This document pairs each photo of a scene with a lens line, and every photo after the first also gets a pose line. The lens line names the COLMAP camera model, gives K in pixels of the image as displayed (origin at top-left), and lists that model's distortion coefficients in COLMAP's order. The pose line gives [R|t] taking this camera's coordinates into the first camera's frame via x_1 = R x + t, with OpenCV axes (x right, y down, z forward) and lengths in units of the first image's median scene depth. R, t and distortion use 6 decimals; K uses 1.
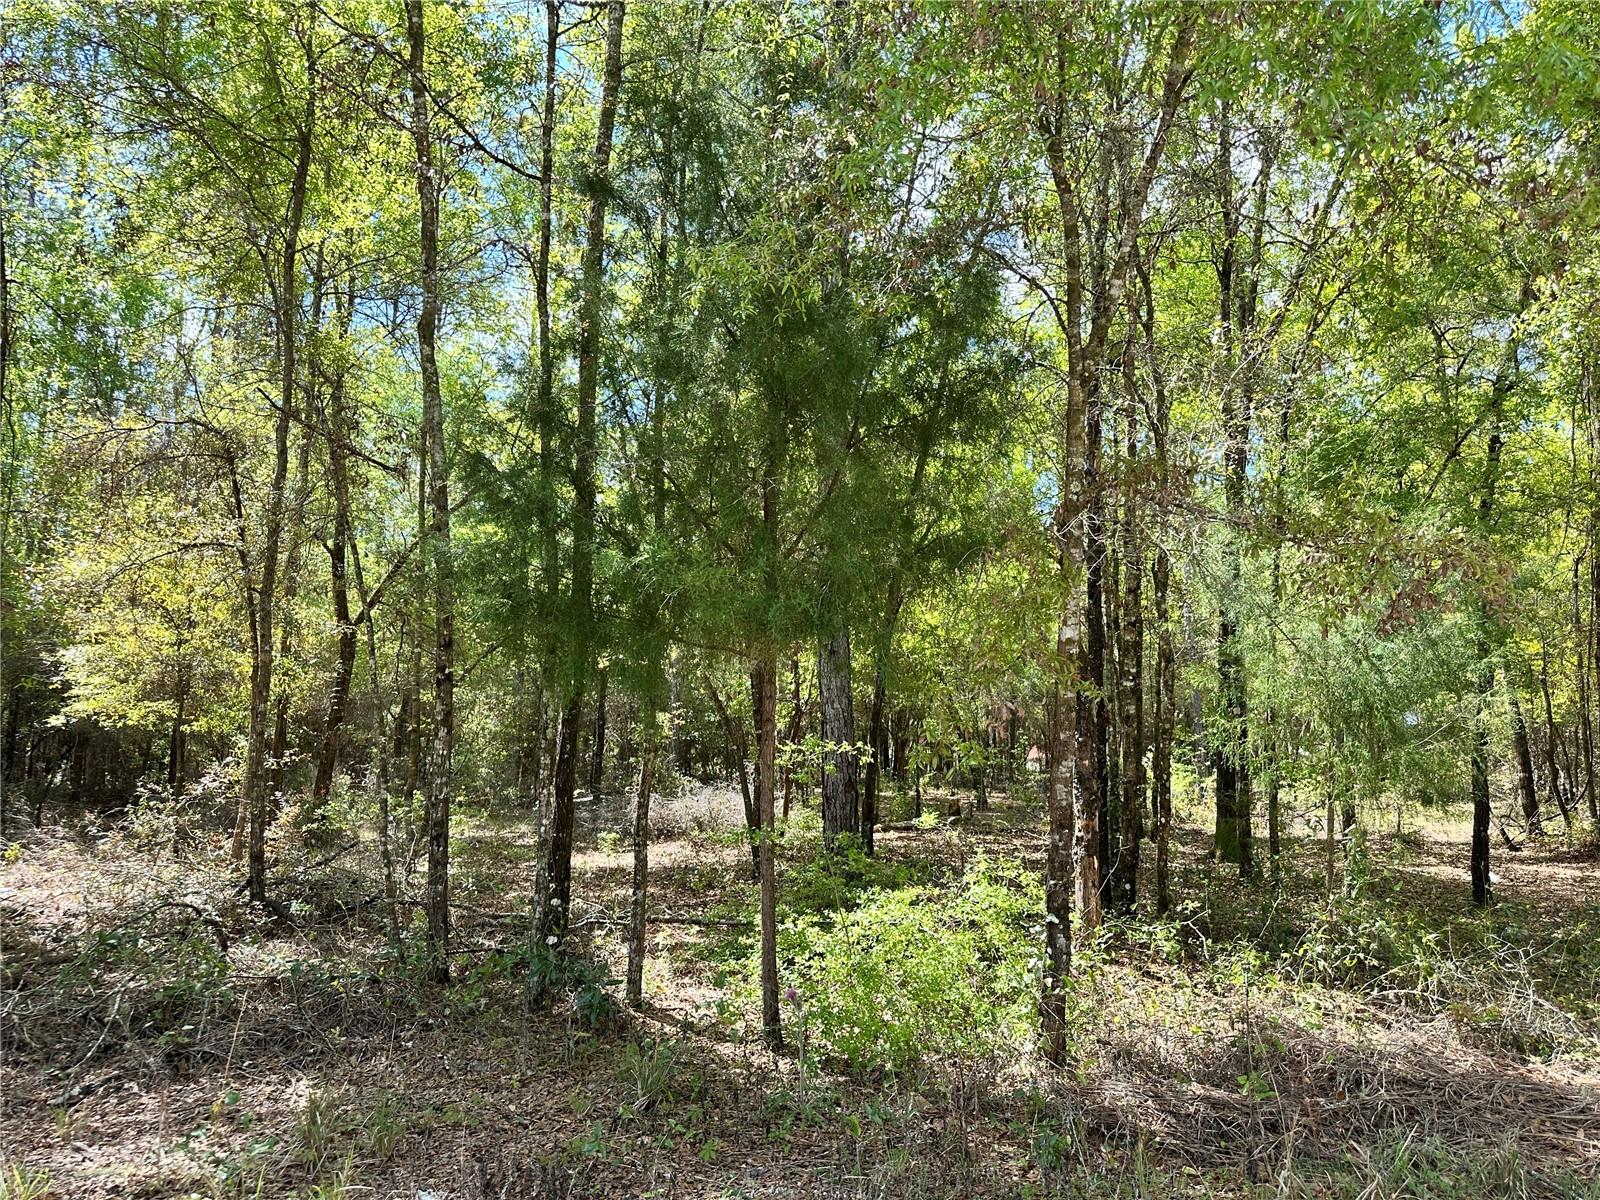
lens RADIAL K [[1118.0, 0, 800.0], [0, 1118.0, 599.6], [0, 0, 1]] dist [0.007558, 0.000428]
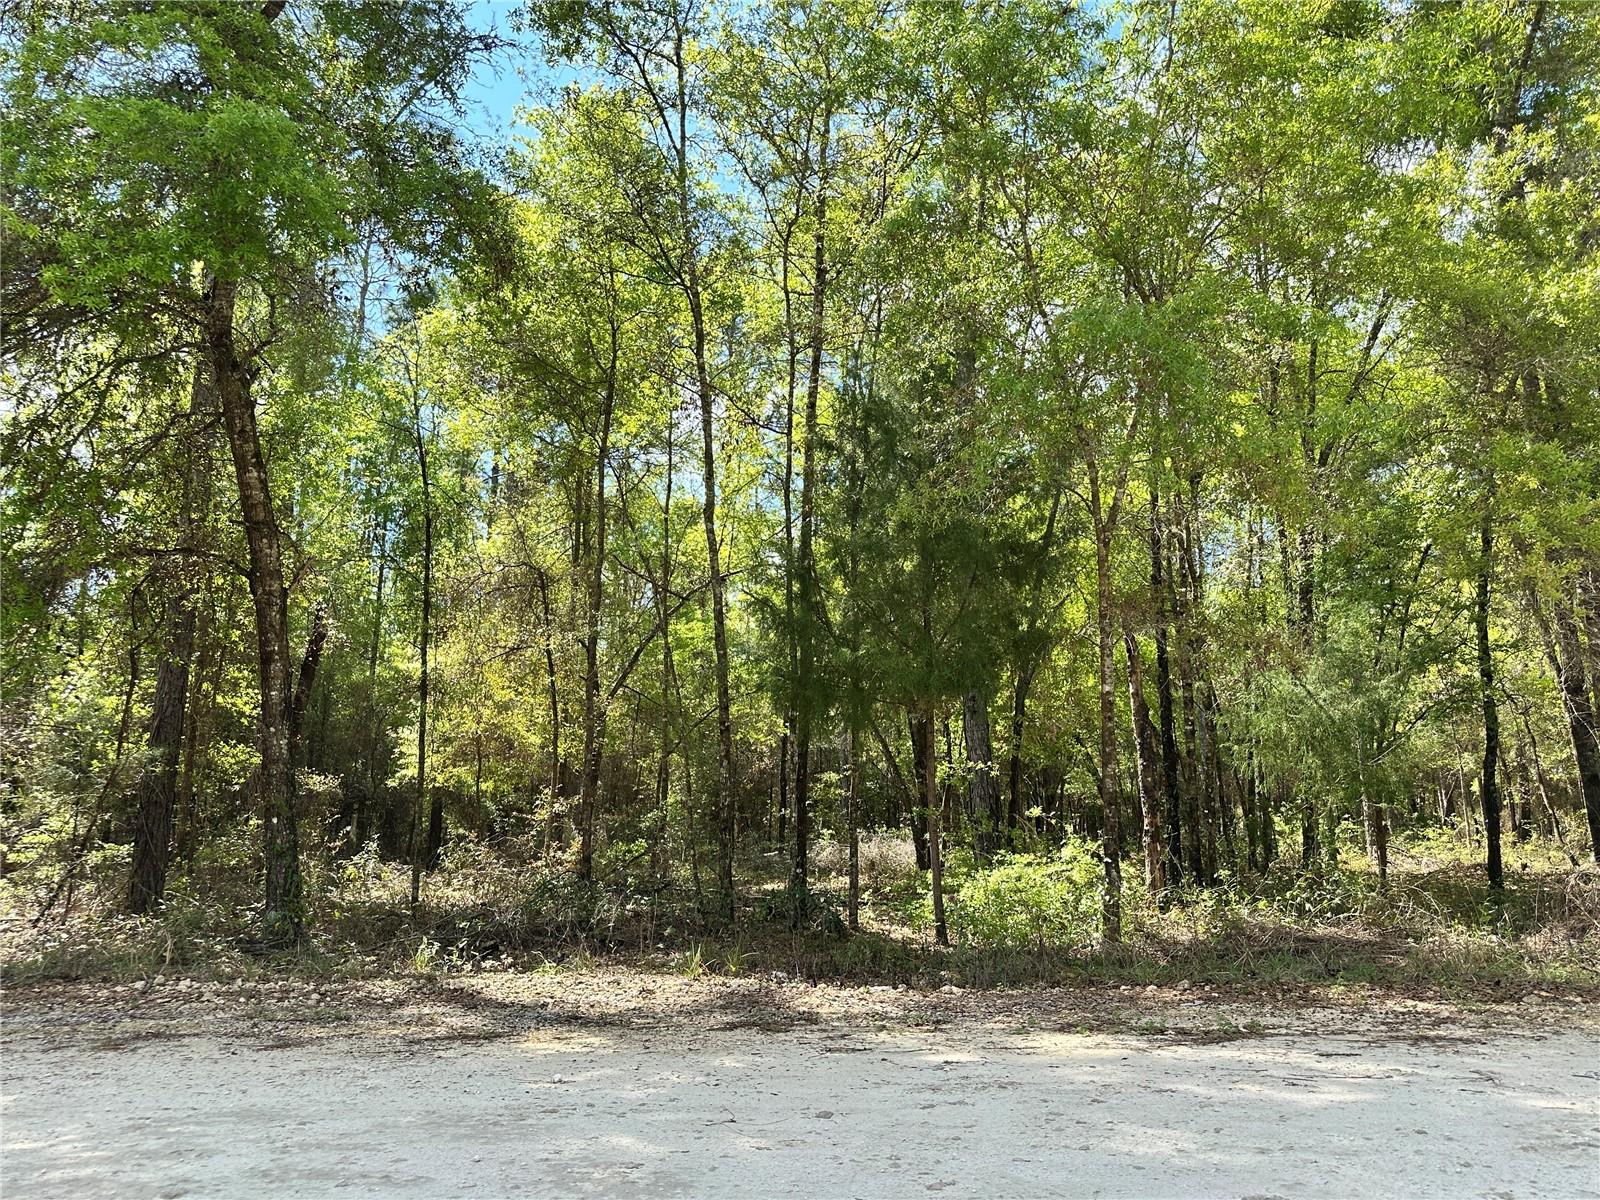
lens RADIAL K [[1118.0, 0, 802.0], [0, 1118.0, 593.3], [0, 0, 1]] dist [0.007558, 0.000428]
pose [[0.991010, -0.040865, -0.127395, 0.002055], [0.031147, 0.996516, -0.077363, 0.003552], [0.130113, 0.072700, 0.988830, -0.600094]]
